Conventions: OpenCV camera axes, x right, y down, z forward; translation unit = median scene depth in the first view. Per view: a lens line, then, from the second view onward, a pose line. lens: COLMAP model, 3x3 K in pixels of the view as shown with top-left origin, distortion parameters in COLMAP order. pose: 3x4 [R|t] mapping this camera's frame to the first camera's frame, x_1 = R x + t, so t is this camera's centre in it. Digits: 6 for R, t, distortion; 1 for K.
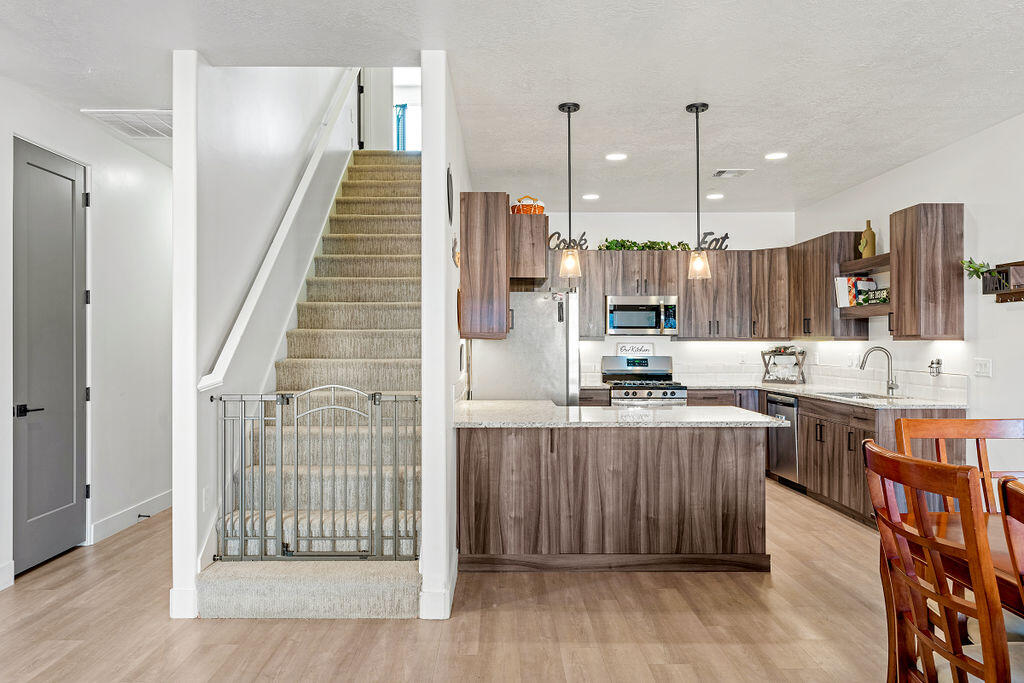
lens RADIAL K [[723.7, 0, 512.0], [0, 723.7, 341.5], [0, 0, 1]] dist [-0.001481, 0.000253]
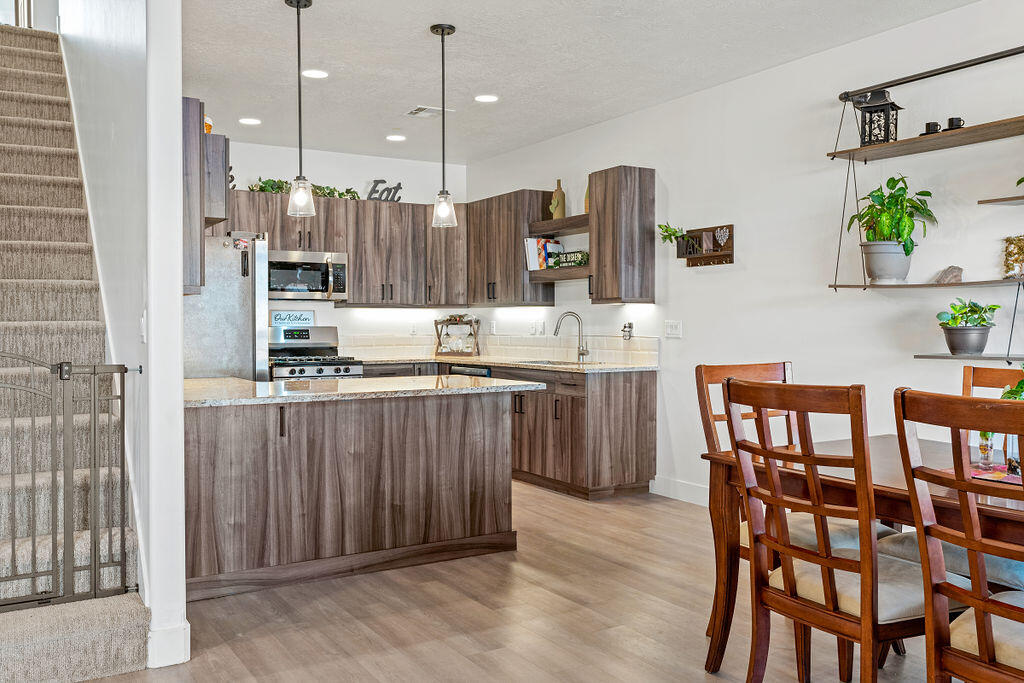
lens RADIAL K [[890.2, 0, 512.0], [0, 890.2, 341.5], [0, 0, 1]] dist [-0.000620, 0.004390]
pose [[0.850805, -0.012460, 0.525334, -0.221169], [0.003271, 0.999825, 0.018417, 0.029883], [-0.525472, -0.013951, 0.850697, 0.038229]]
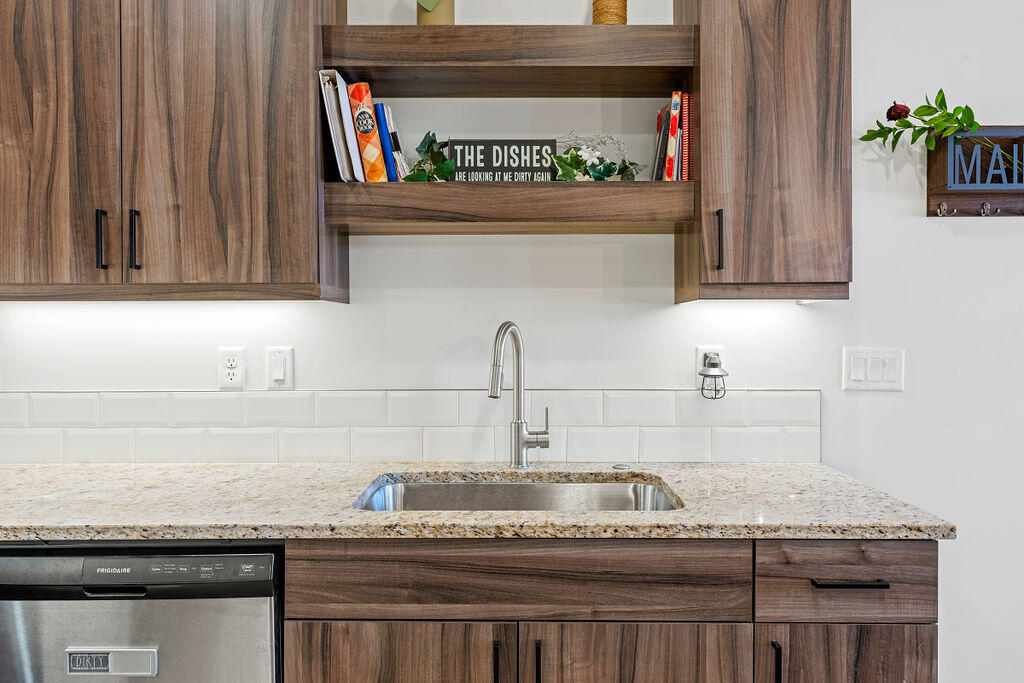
lens RADIAL K [[726.7, 0, 512.0], [0, 726.7, 341.5], [0, 0, 1]] dist [0.062768, 0.000570]
pose [[0.009105, -0.006334, 0.999938, 0.223935], [0.000246, 0.999980, 0.006332, 0.017418], [-0.999959, 0.000188, 0.009106, 1.204595]]
